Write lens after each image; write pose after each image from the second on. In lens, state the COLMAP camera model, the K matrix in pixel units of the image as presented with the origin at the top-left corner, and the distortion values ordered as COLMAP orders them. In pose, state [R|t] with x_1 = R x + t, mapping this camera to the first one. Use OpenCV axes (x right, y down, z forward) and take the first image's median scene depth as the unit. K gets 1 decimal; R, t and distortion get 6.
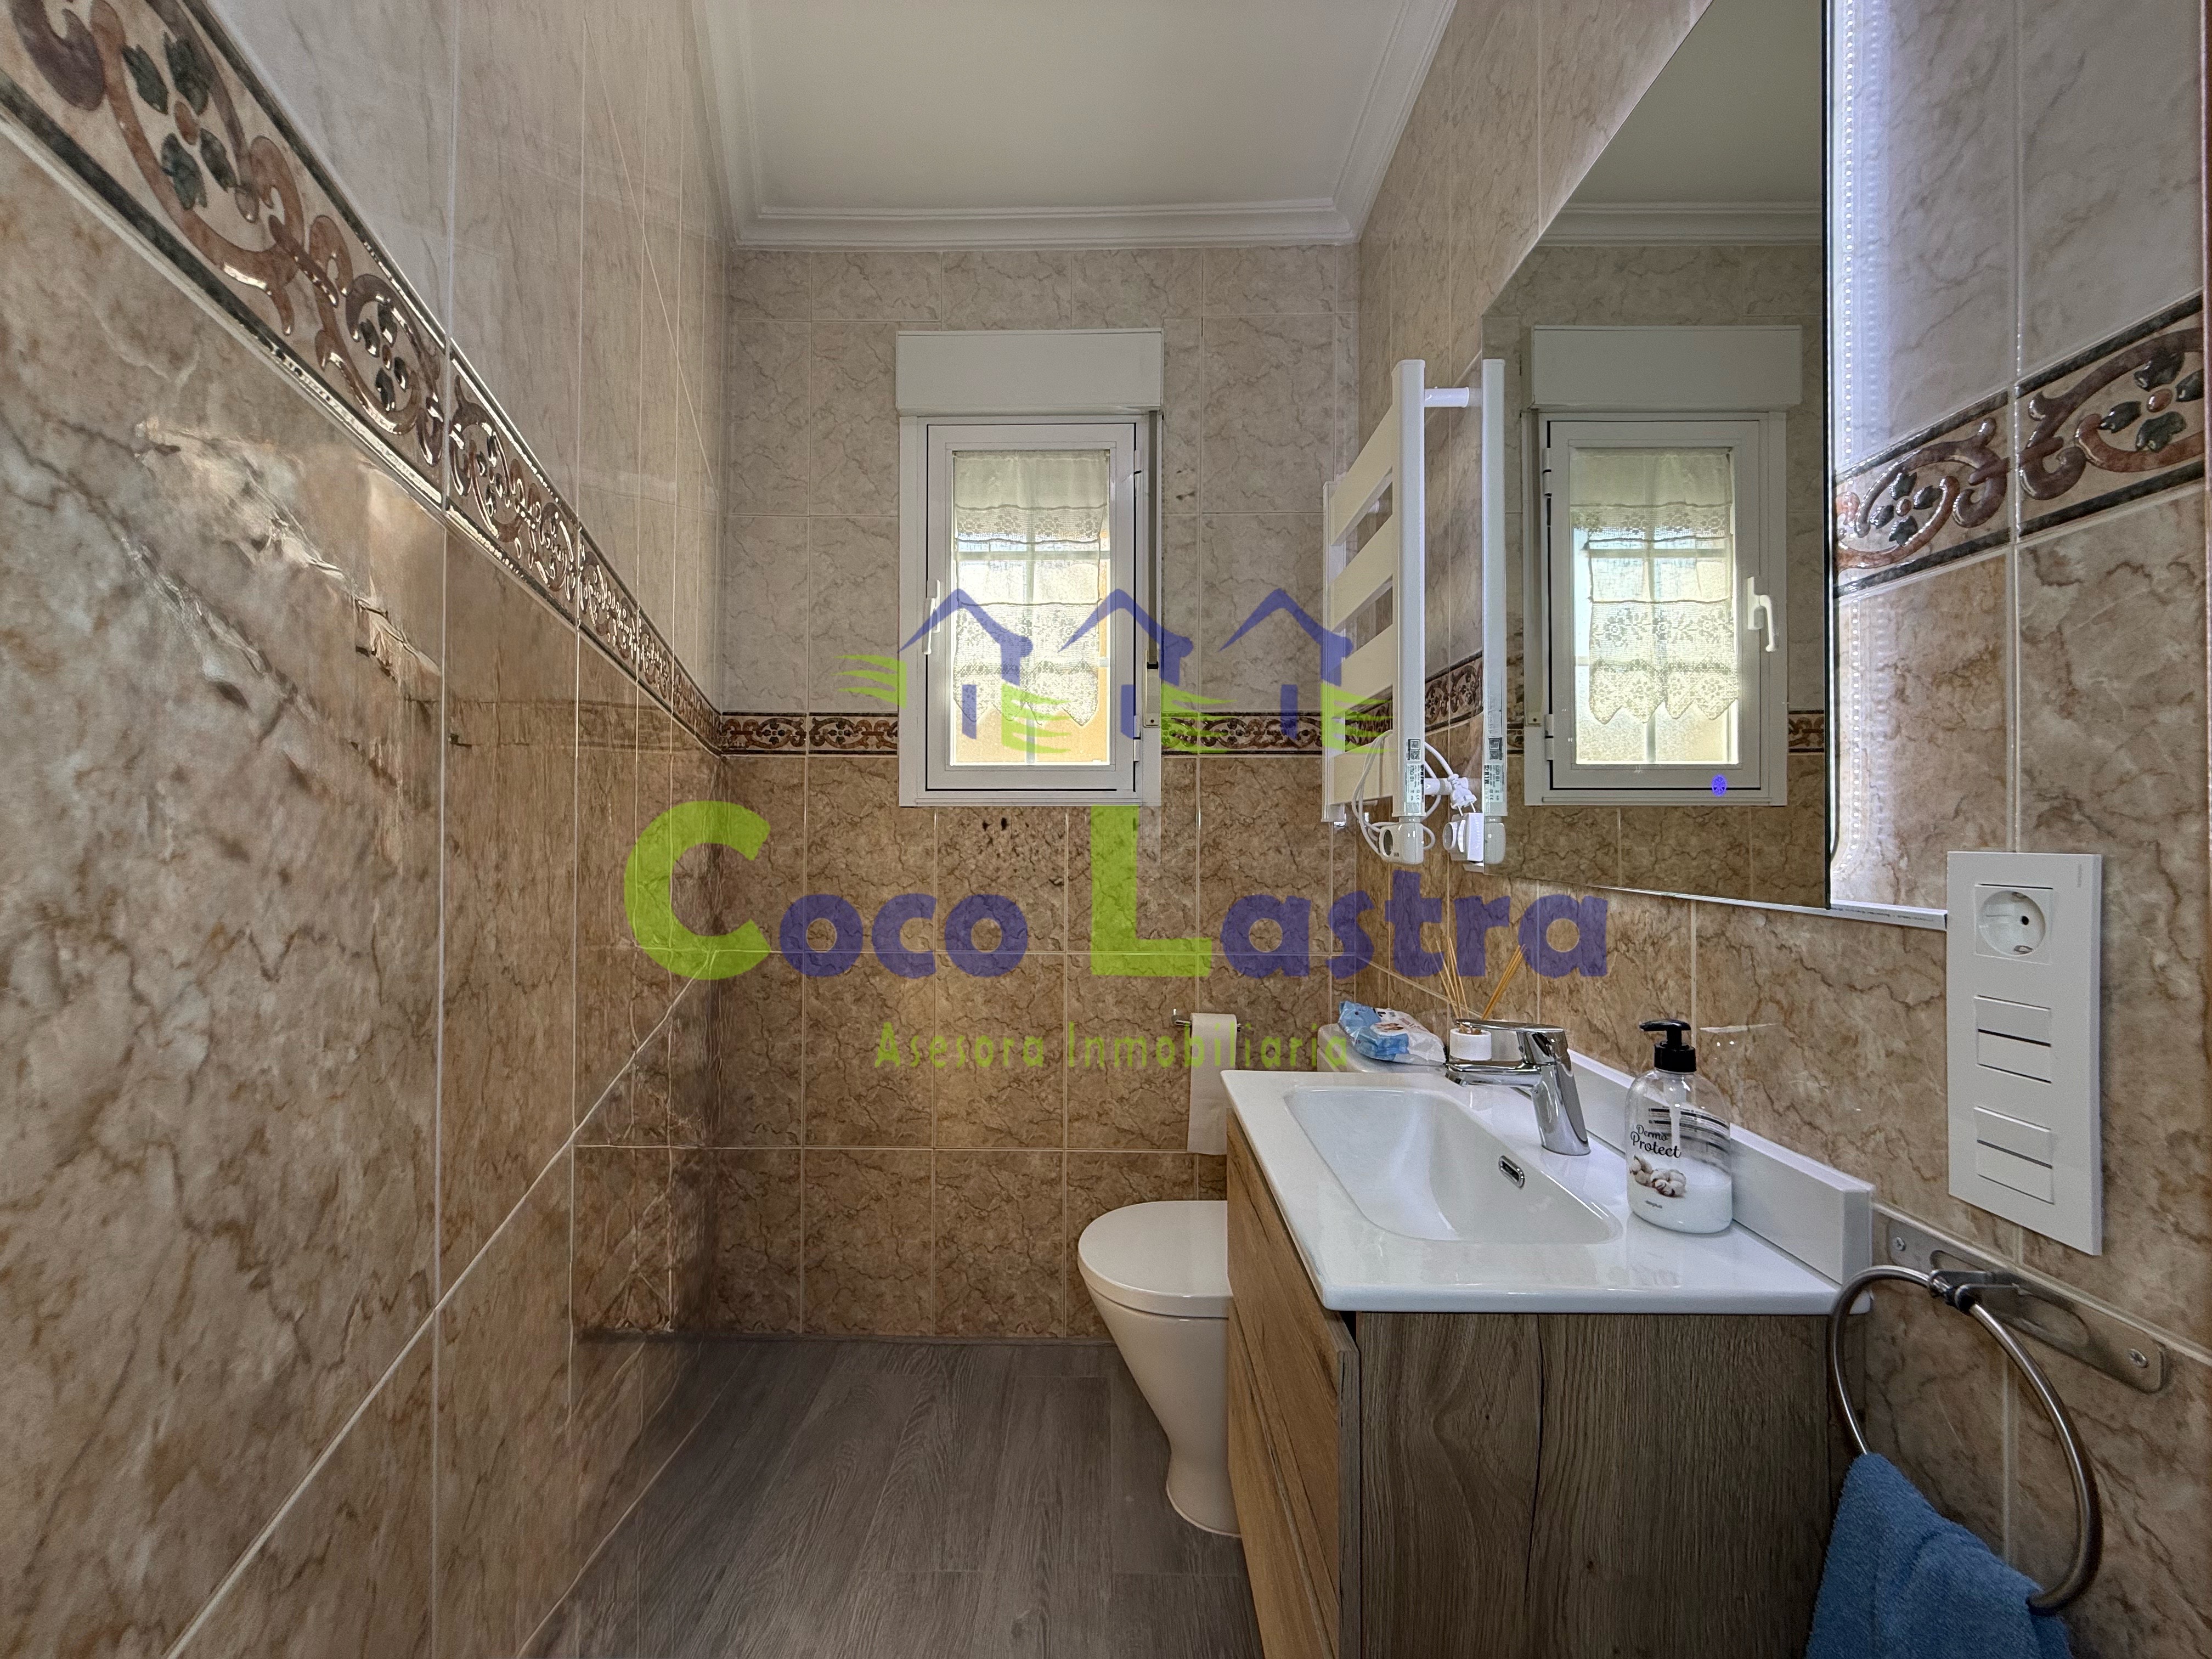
lens RADIAL K [[880.7, 0, 1096.5], [0, 880.7, 831.8], [0, 0, 1]] dist [-0.000159, 0.000108]
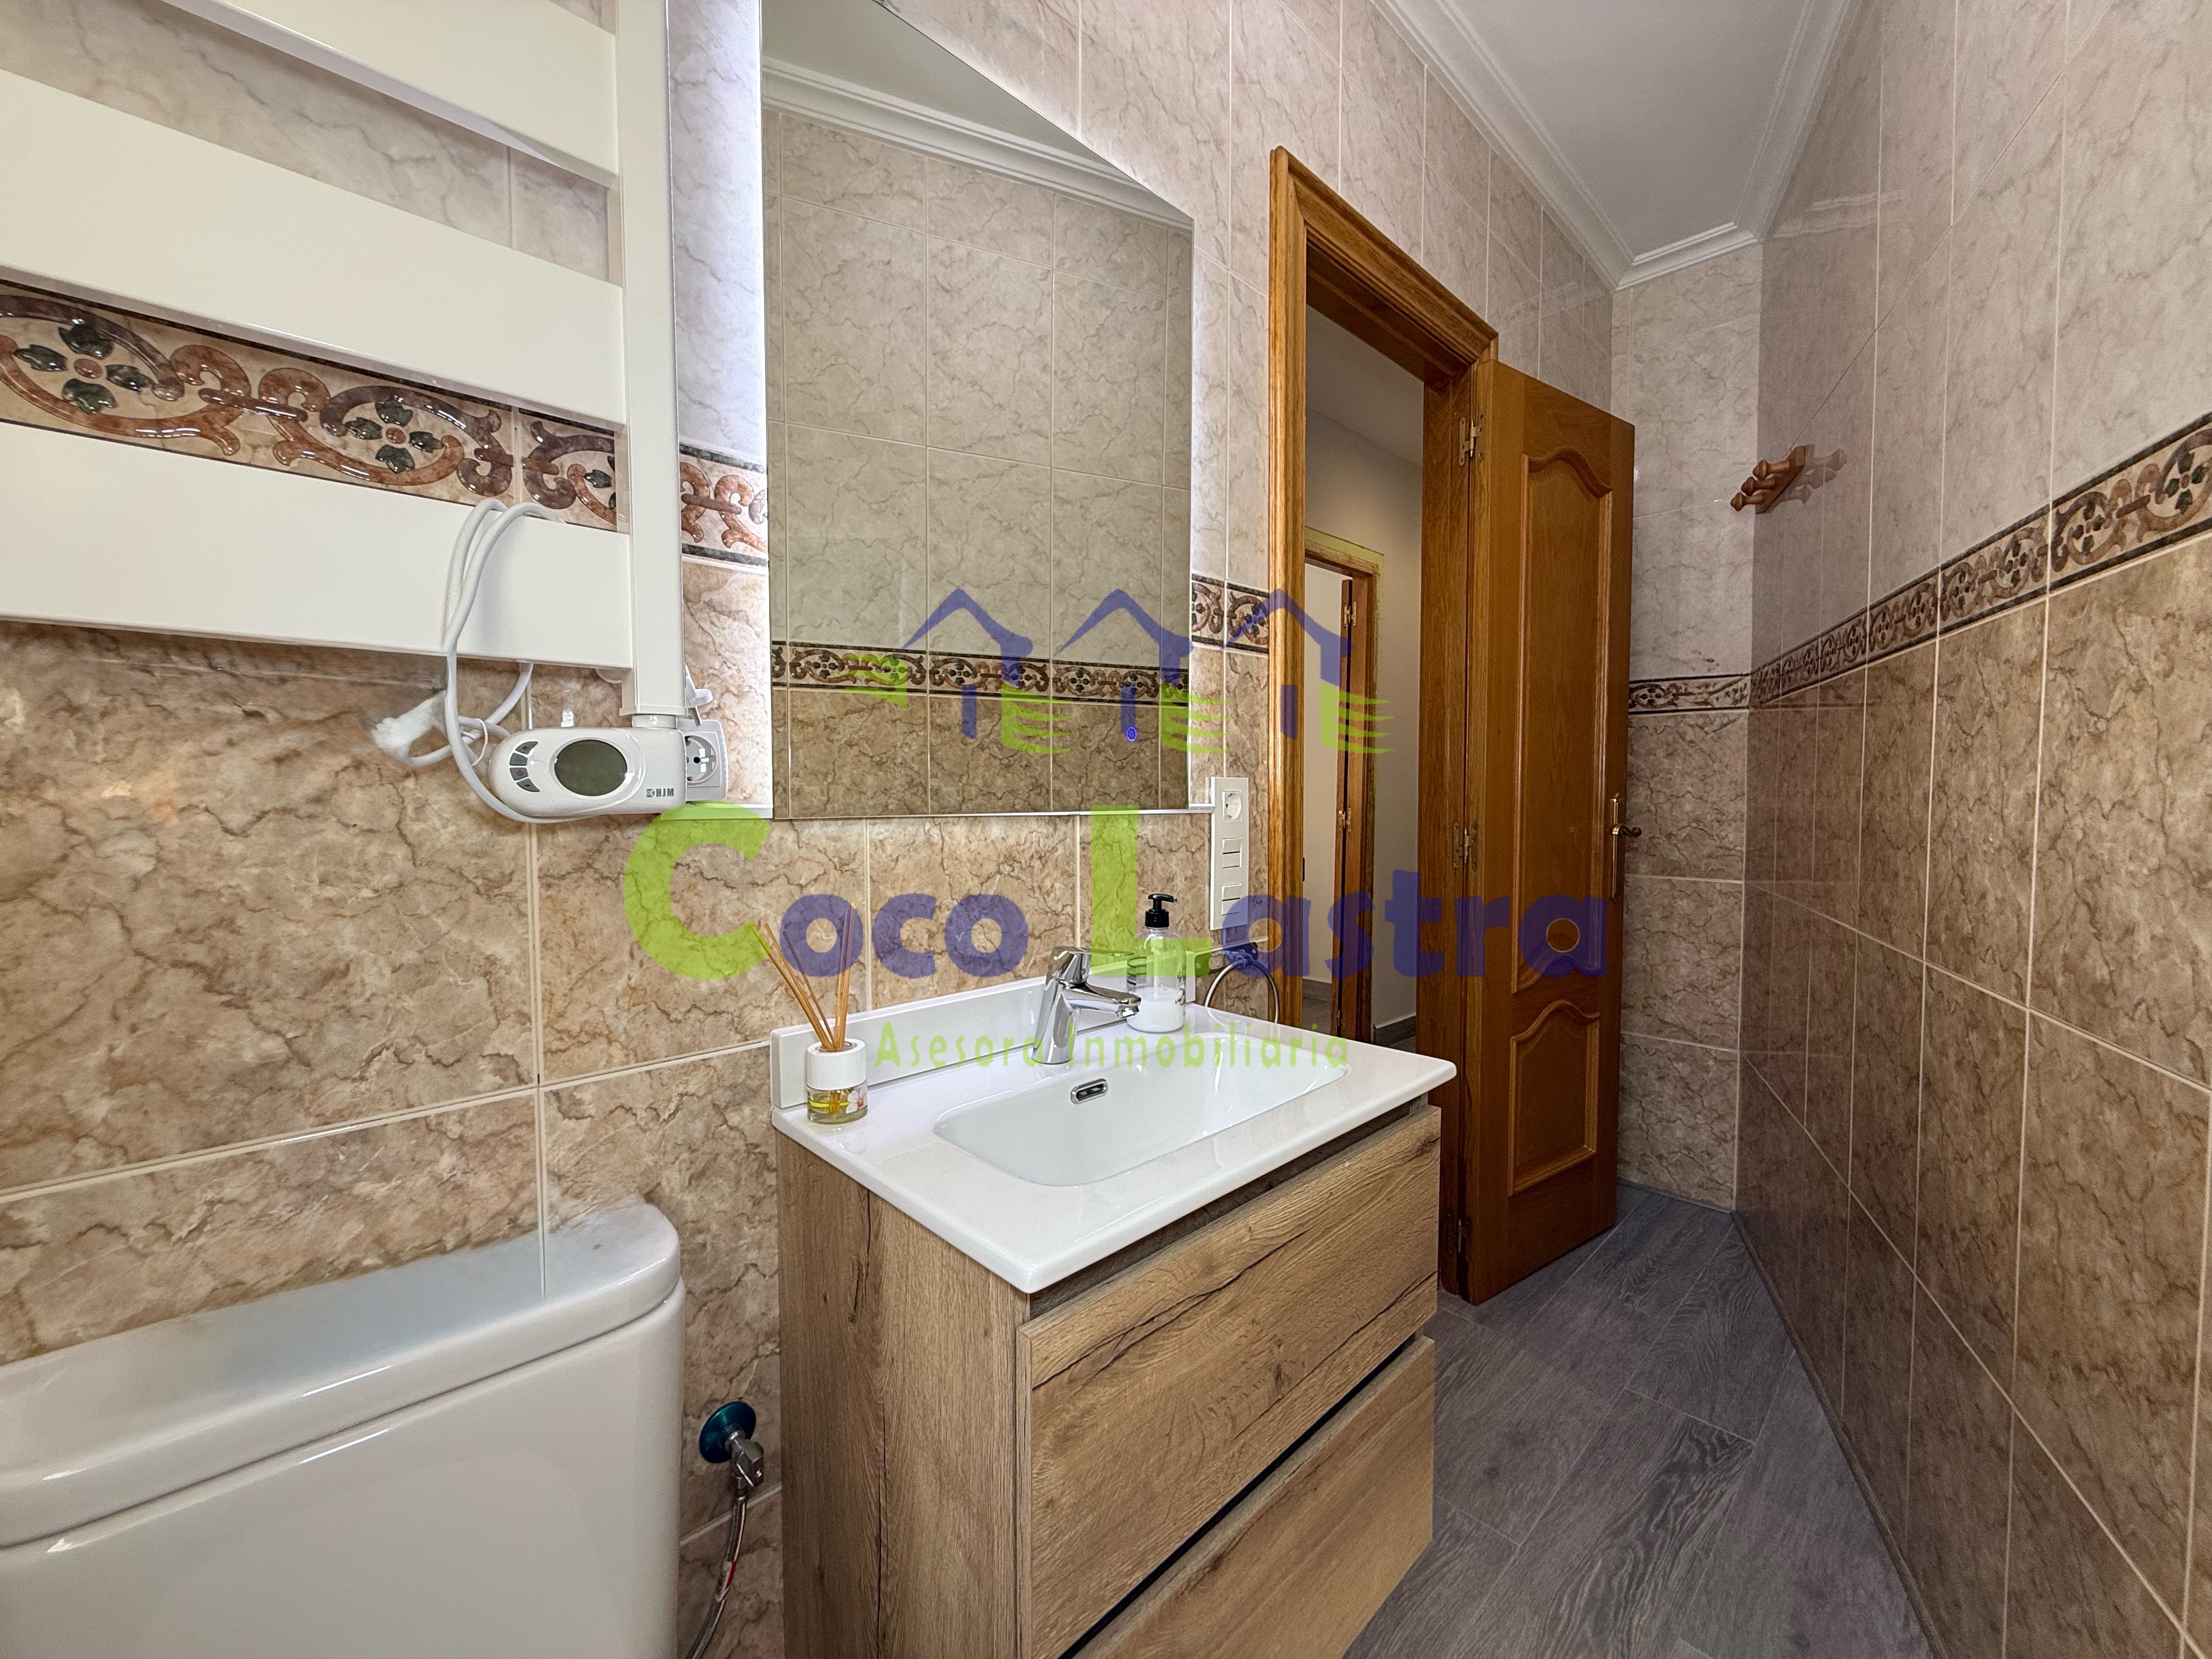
lens RADIAL K [[880.7, 0, 1096.5], [0, 880.7, 831.8], [0, 0, 1]] dist [-0.000159, 0.000108]
pose [[-0.705367, -0.035674, 0.707944, -0.432696], [-0.003880, 0.998912, 0.046471, 0.062416], [-0.708832, 0.030032, -0.704738, 2.991757]]
